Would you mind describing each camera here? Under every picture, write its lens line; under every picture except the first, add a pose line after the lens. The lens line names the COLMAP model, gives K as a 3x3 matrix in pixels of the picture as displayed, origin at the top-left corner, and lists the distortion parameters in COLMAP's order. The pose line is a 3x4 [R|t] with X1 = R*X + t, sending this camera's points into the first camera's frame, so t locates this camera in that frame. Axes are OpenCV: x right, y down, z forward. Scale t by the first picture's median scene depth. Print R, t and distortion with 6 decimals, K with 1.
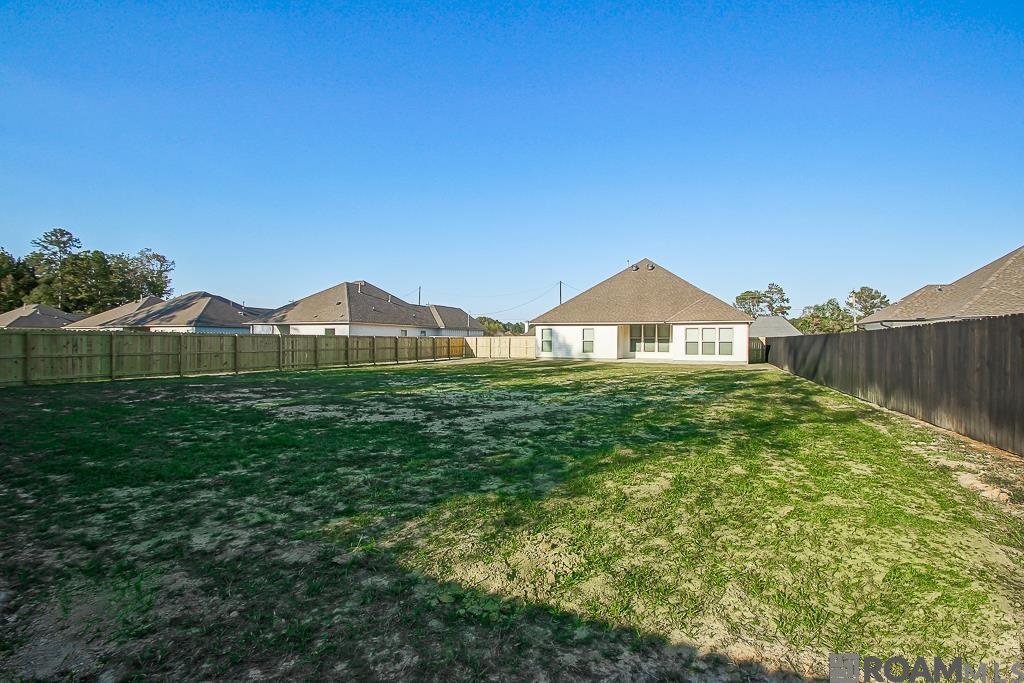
lens RADIAL K [[454.3, 0, 516.2], [0, 454.3, 341.2], [0, 0, 1]] dist [0.033620, -0.016889]
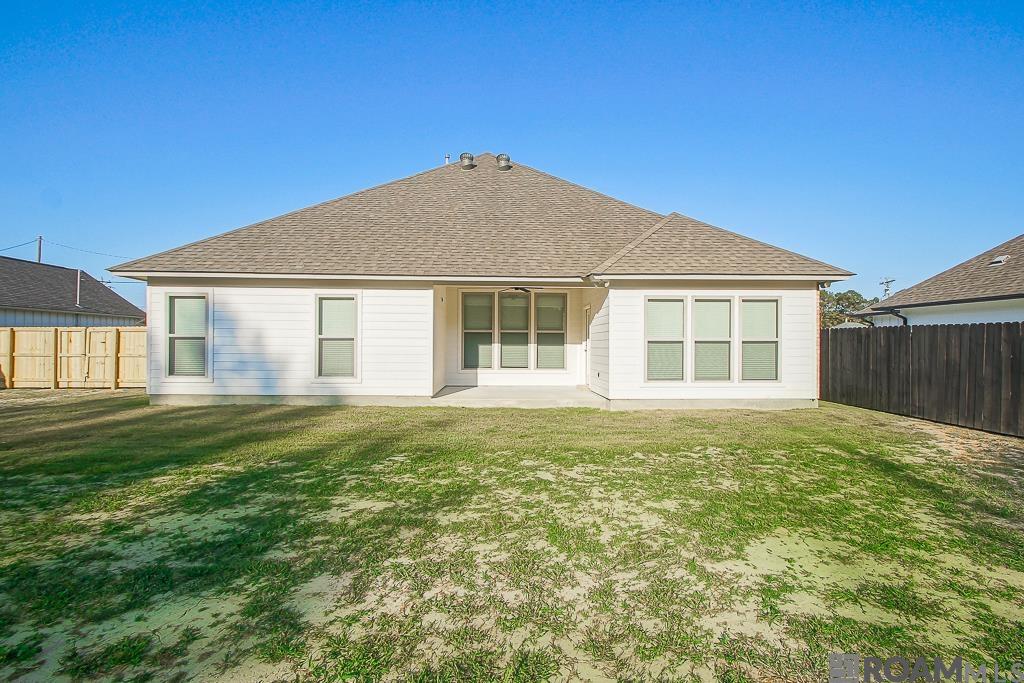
lens RADIAL K [[454.3, 0, 516.2], [0, 454.3, 341.2], [0, 0, 1]] dist [0.033620, -0.016889]
pose [[0.890160, 0.000642, 0.455647, 0.125640], [0.000958, 0.999994, -0.003282, 0.002272], [-0.455647, 0.003358, 0.890154, 0.671037]]
